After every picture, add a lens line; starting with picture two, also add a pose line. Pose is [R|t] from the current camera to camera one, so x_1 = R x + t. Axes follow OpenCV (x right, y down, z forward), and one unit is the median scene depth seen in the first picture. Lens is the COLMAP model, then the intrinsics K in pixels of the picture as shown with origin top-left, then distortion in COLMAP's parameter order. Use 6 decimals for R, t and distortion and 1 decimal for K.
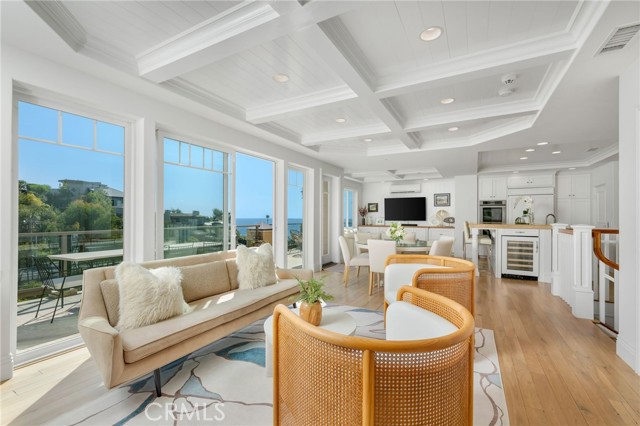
lens RADIAL K [[282.9, 0, 320.0], [0, 282.9, 213.0], [0, 0, 1]] dist [-0.000300, 0.000026]
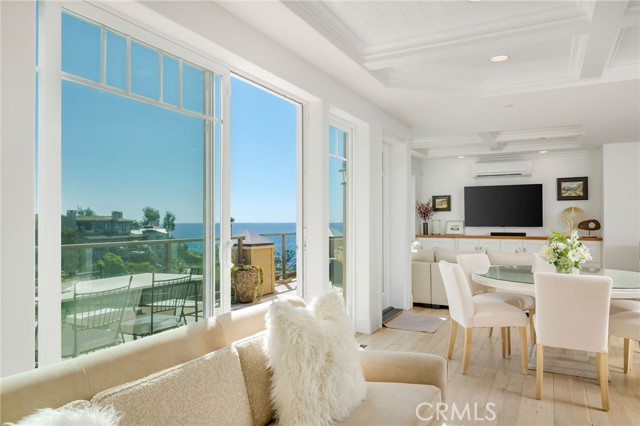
lens RADIAL K [[443.7, 0, 320.0], [0, 443.7, 213.0], [0, 0, 1]] dist [0.000662, 0.000425]
pose [[0.999861, -0.004022, 0.016208, -0.072857], [0.004068, 0.999988, -0.002778, 0.001273], [-0.016197, 0.002843, 0.999865, 0.135556]]
